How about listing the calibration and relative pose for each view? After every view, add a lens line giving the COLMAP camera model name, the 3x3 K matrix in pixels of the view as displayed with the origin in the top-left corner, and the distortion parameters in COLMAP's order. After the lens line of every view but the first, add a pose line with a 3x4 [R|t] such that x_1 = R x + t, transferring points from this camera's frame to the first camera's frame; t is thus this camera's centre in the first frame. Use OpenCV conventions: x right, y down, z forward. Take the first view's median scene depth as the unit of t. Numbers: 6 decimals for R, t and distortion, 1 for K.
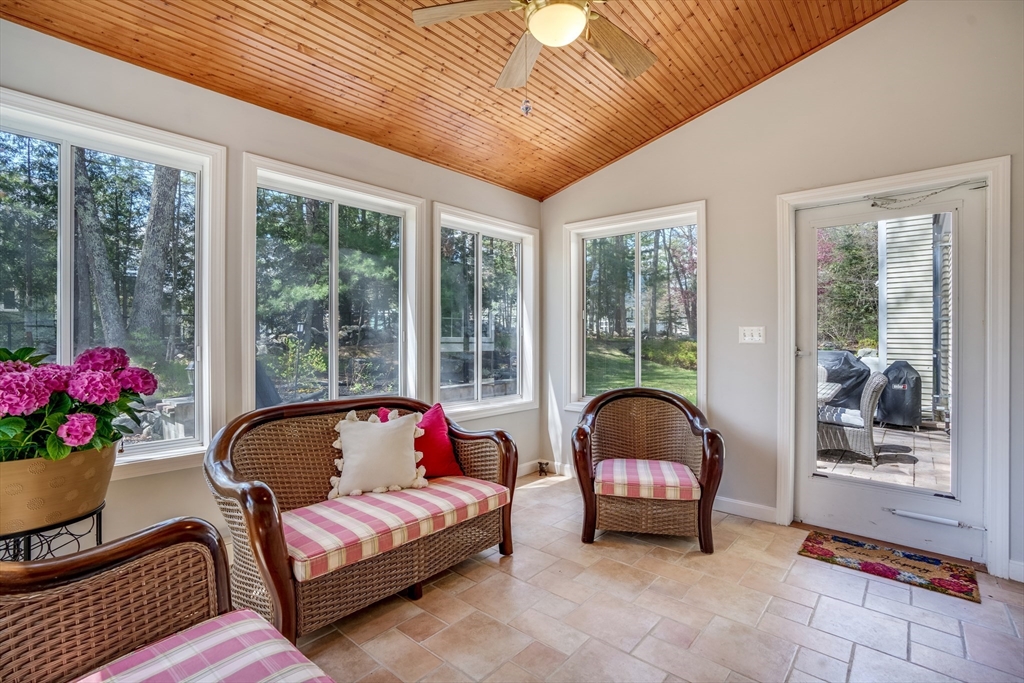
lens RADIAL K [[476.4, 0, 508.1], [0, 476.4, 335.4], [0, 0, 1]] dist [-0.060893, 0.028529]
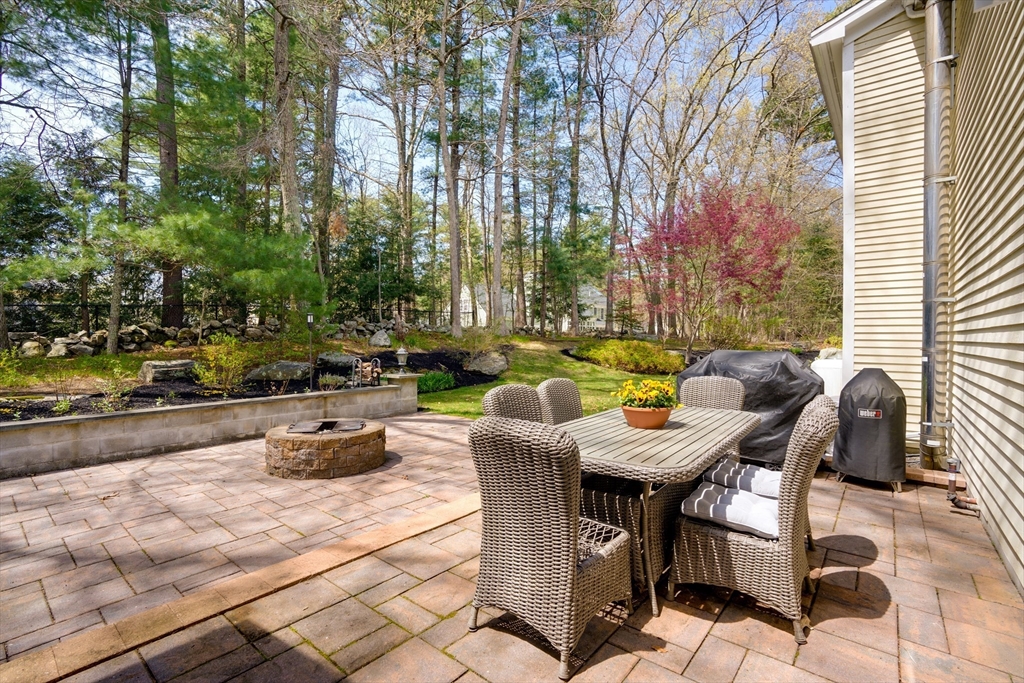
lens RADIAL K [[476.4, 0, 508.1], [0, 476.4, 335.4], [0, 0, 1]] dist [-0.060893, 0.028529]
pose [[0.999596, 0.000153, 0.028437, 0.339070], [-0.000126, 1.000000, -0.000962, 0.012546], [-0.028437, 0.000958, 0.999595, 0.389635]]
